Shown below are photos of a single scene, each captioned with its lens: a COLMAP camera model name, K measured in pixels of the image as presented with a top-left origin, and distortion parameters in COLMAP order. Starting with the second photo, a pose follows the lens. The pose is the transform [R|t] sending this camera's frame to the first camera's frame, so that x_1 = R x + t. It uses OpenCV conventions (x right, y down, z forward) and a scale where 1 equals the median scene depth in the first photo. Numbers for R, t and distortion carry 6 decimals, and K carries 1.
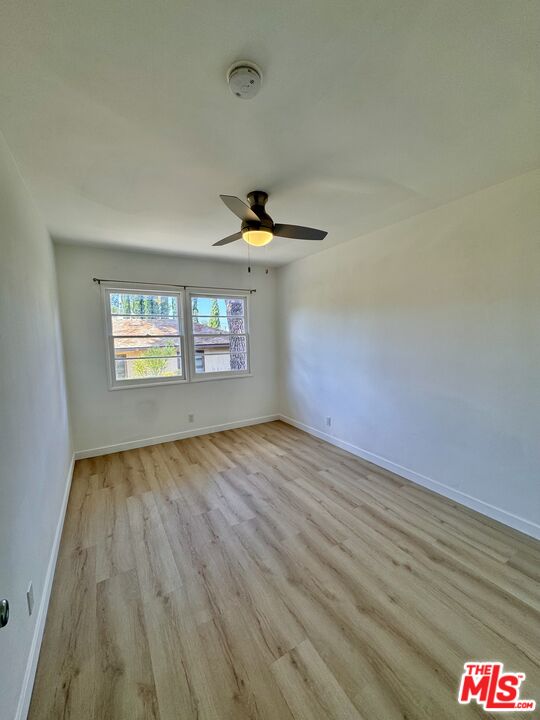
lens RADIAL K [[287.6, 0, 270.0], [0, 287.6, 360.0], [0, 0, 1]] dist [-0.000550, -0.000407]
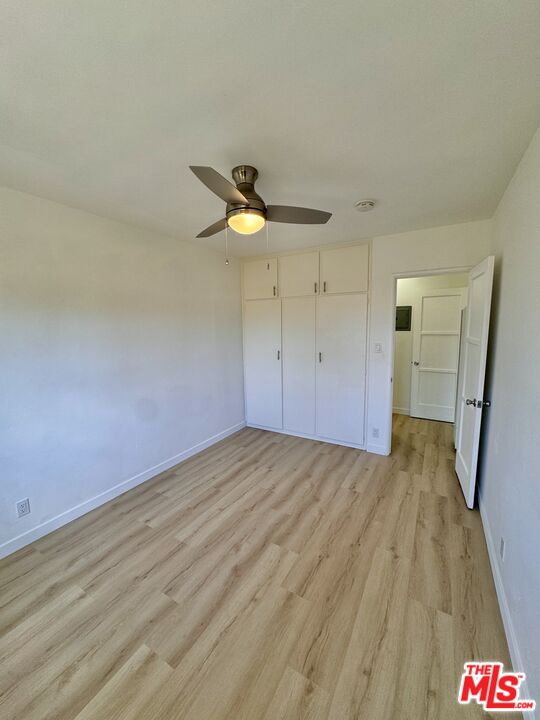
lens RADIAL K [[287.6, 0, 270.0], [0, 287.6, 360.0], [0, 0, 1]] dist [-0.000550, -0.000407]
pose [[-0.484362, -0.079494, 0.871248, -0.807195], [0.111135, 0.982205, 0.151402, -0.156536], [-0.867780, 0.170159, -0.466909, 1.369407]]
